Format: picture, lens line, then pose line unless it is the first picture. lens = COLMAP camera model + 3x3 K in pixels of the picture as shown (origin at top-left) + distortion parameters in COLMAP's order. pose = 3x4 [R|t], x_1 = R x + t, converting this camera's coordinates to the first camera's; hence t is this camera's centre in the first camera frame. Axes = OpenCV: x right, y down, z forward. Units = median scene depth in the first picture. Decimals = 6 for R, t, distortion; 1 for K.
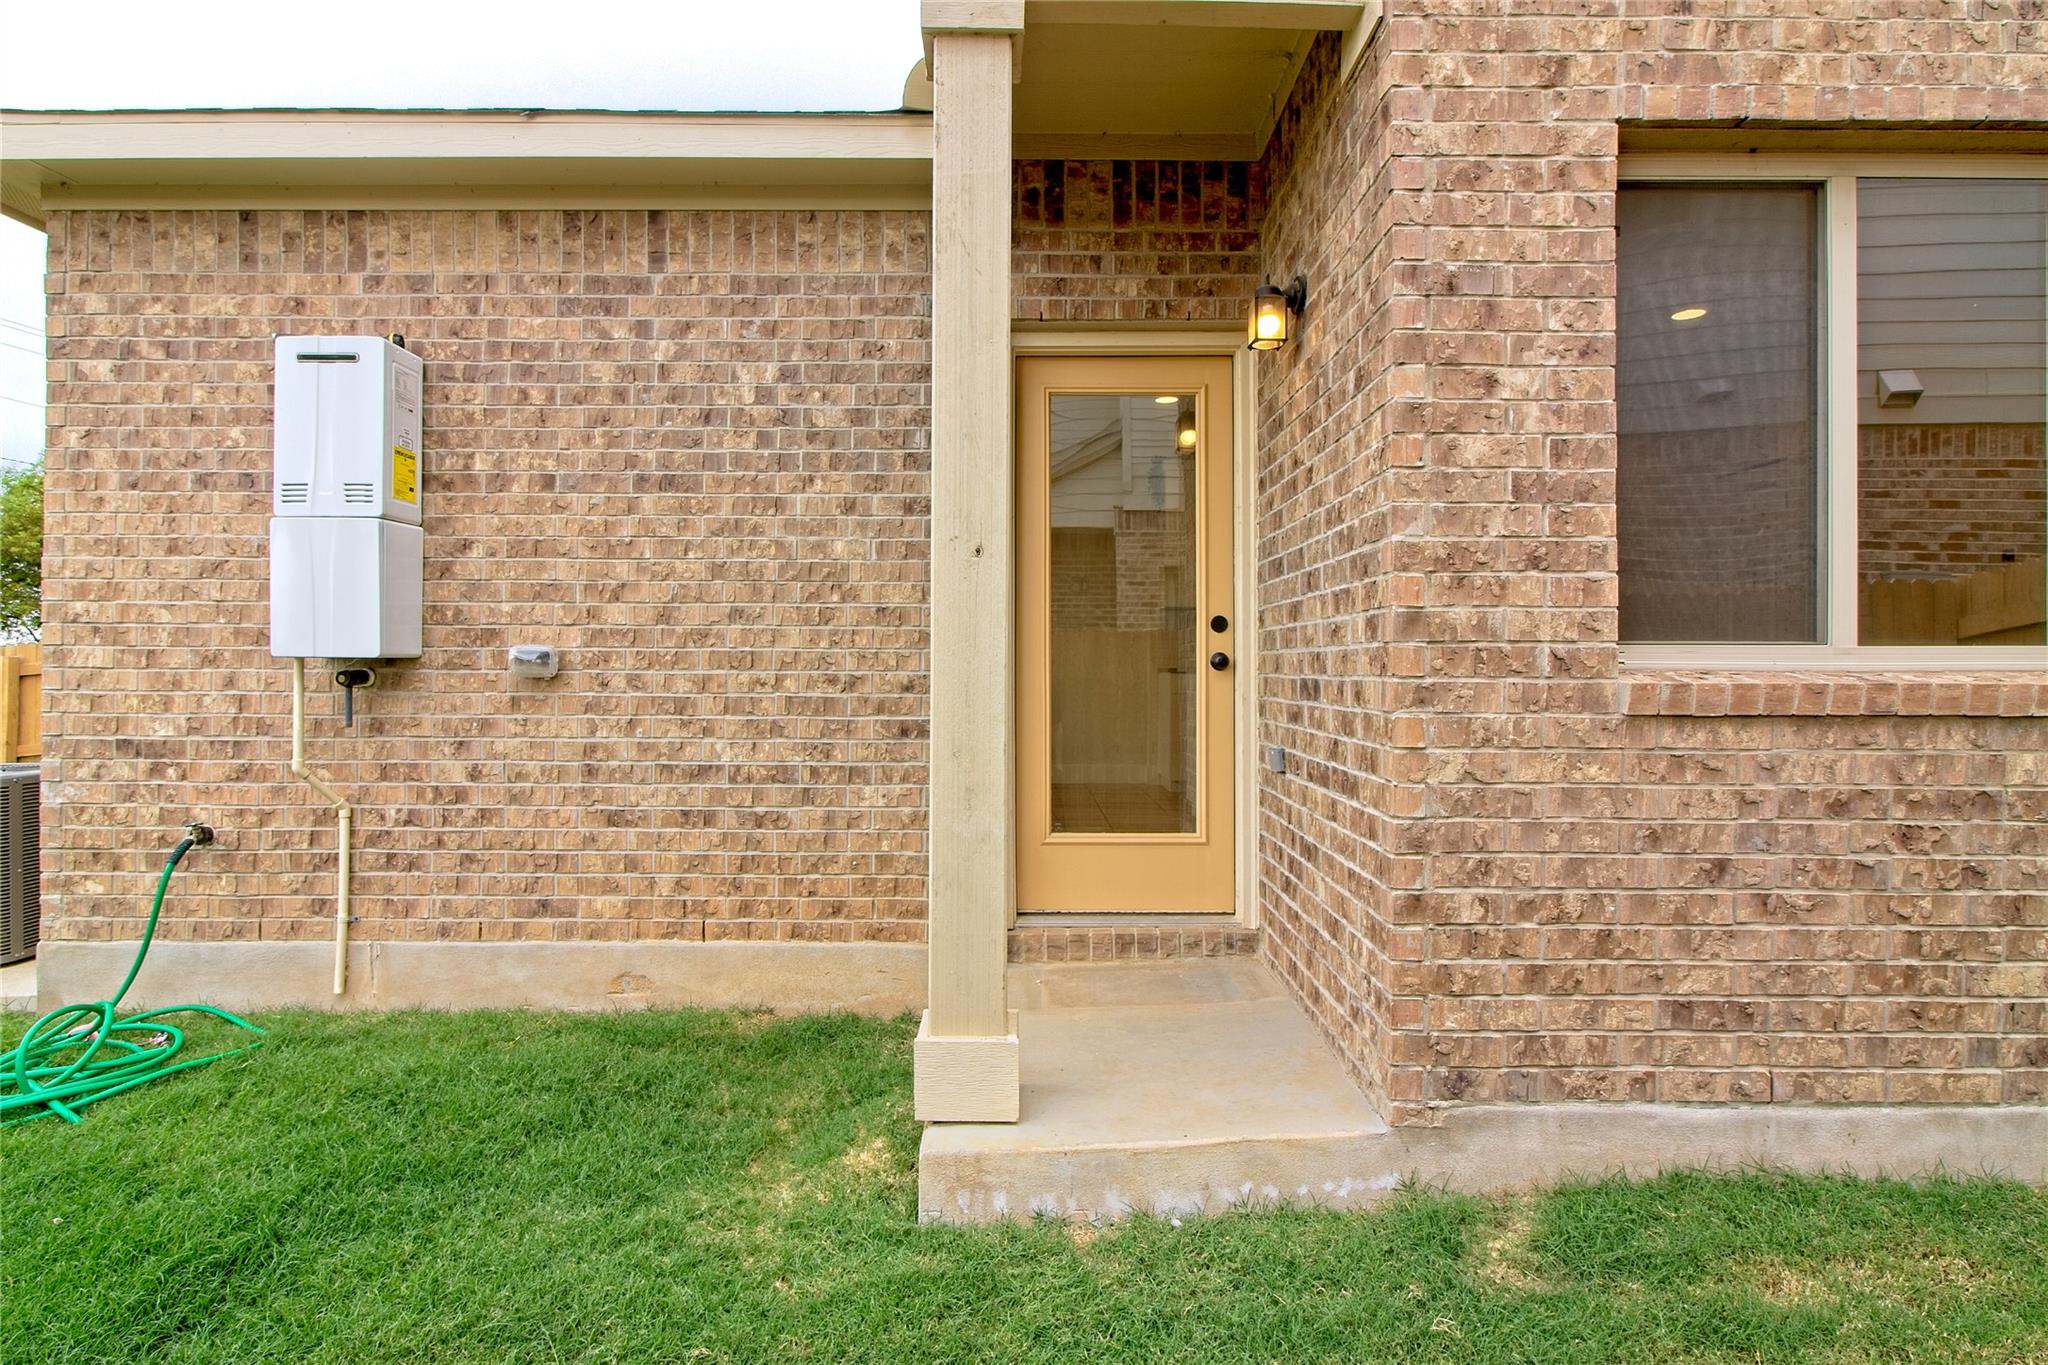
lens RADIAL K [[1073.8, 0, 1023.8], [0, 1073.8, 672.8], [0, 0, 1]] dist [-0.006739, 0.002538]
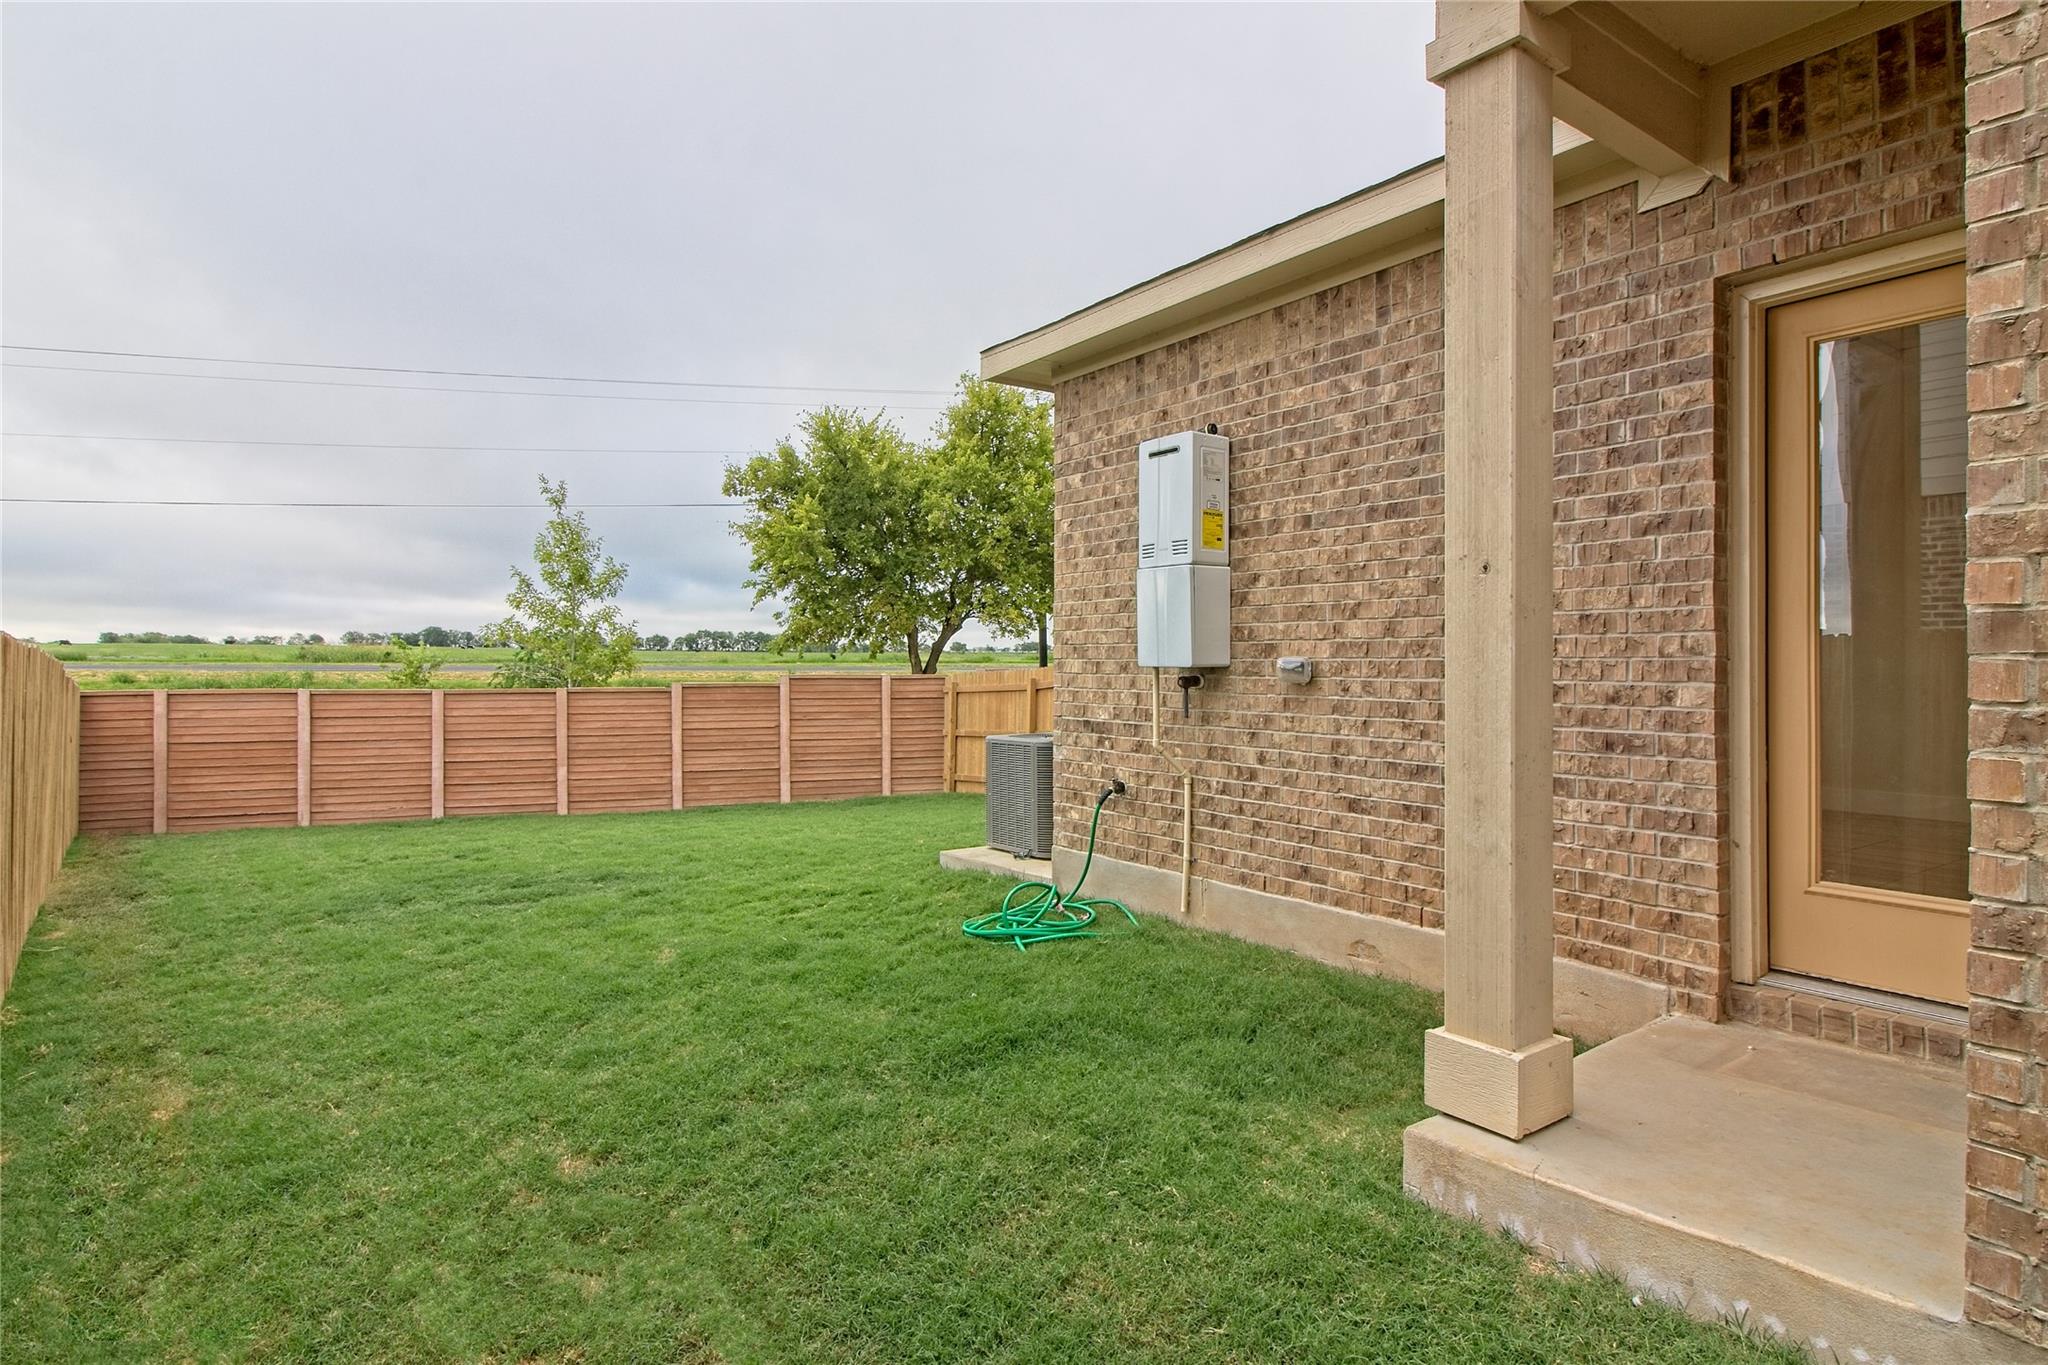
lens RADIAL K [[1073.8, 0, 1010.3], [0, 1073.8, 675.5], [0, 0, 1]] dist [-0.006739, 0.002538]
pose [[0.572797, 0.006268, -0.819673, 0.359035], [-0.002038, 0.999979, 0.006223, -0.011228], [0.819695, -0.001893, 0.572797, 0.032142]]
